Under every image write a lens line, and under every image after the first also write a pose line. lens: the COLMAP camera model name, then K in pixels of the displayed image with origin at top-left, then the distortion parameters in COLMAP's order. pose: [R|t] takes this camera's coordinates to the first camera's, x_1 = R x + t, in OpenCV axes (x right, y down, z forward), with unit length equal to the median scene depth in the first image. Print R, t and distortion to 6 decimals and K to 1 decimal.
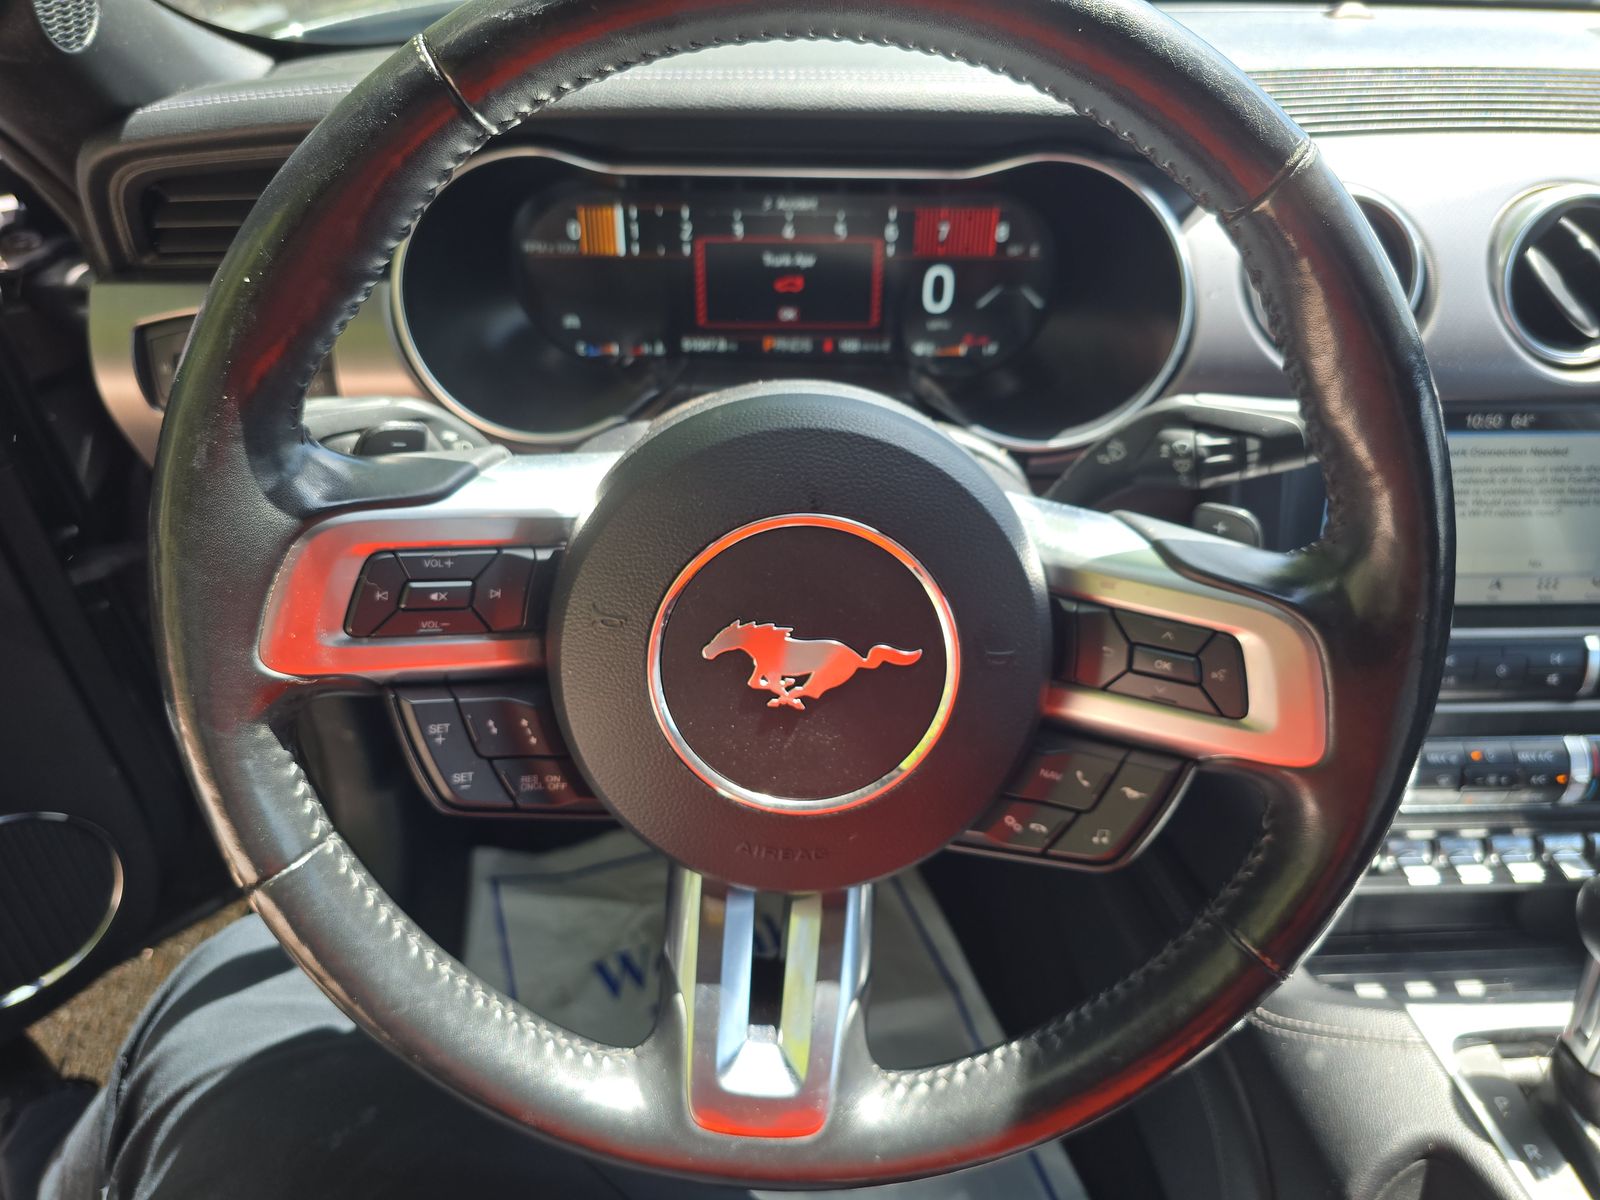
lens RADIAL K [[1104.4, 0, 800.0], [0, 1104.4, 600.0], [0, 0, 1]] dist [0.056043, -0.048034]
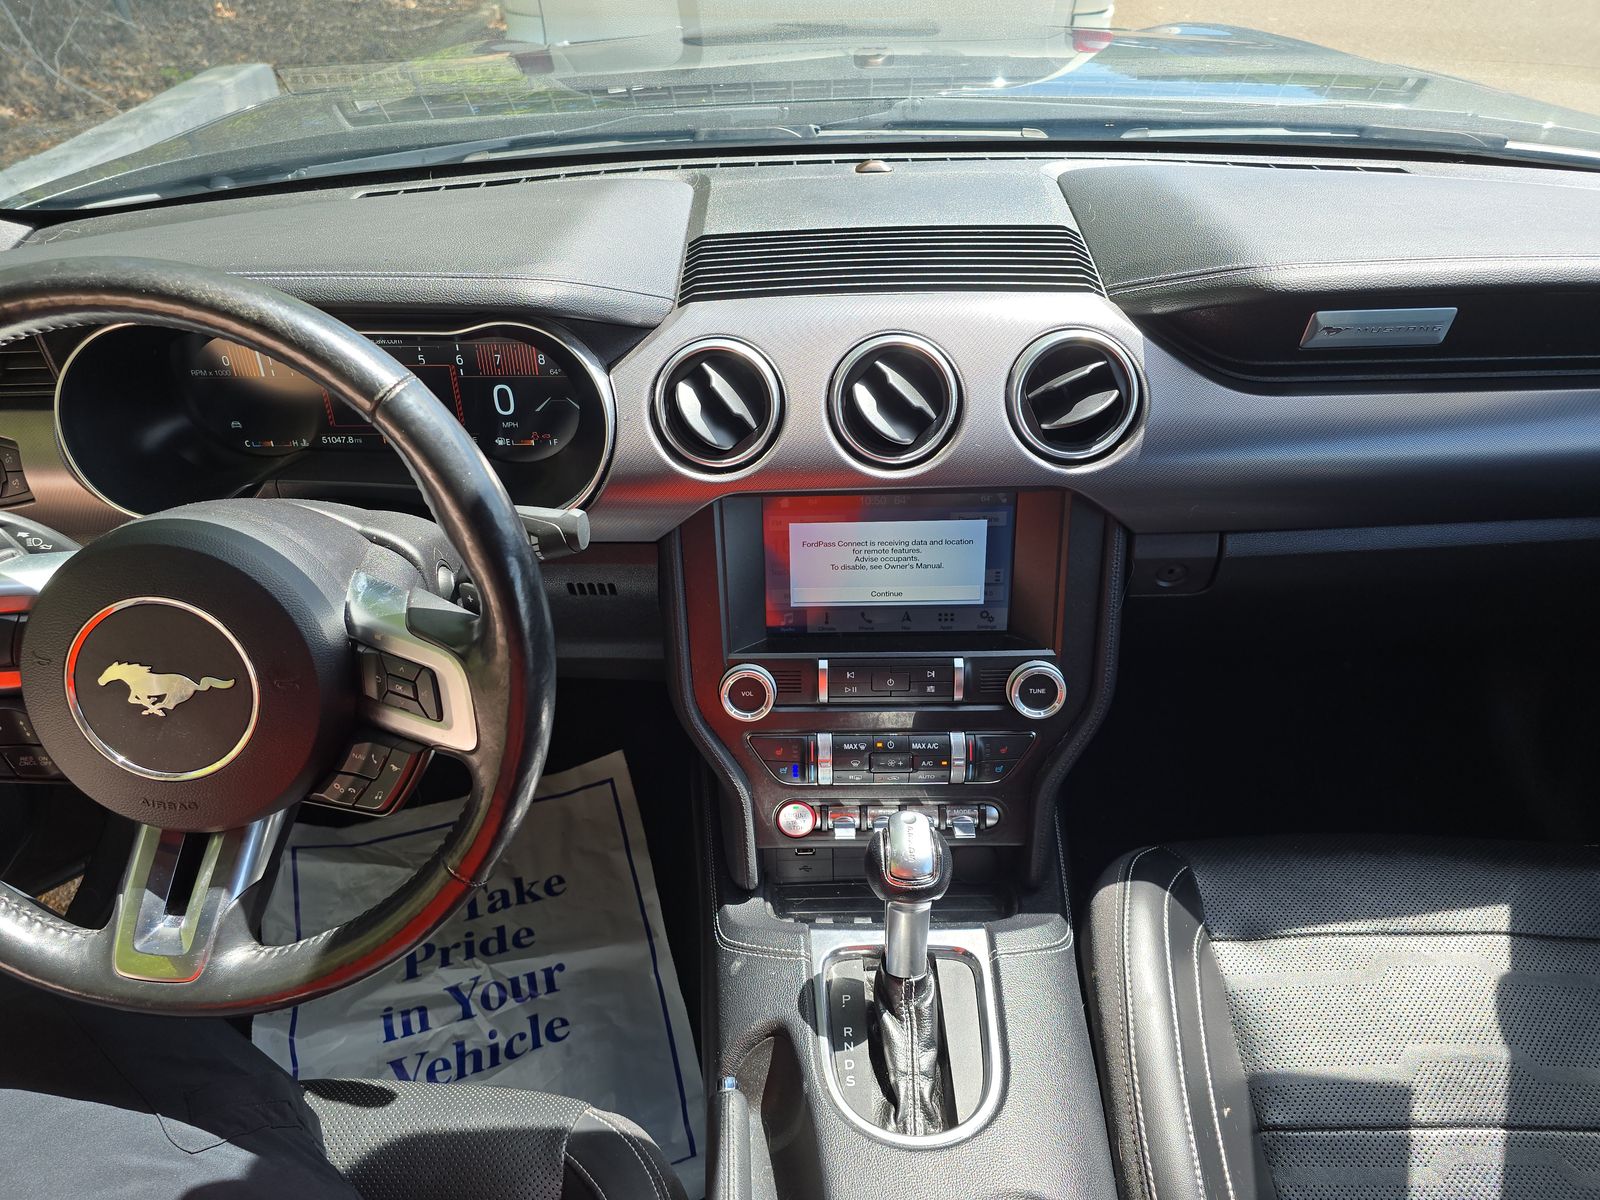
lens RADIAL K [[1104.4, 0, 800.0], [0, 1104.4, 600.0], [0, 0, 1]] dist [0.056043, -0.048034]
pose [[0.999193, -0.004359, -0.039918, 0.636117], [0.004489, 0.999985, 0.003155, -0.046876], [0.039903, -0.003331, 0.999198, -0.386604]]
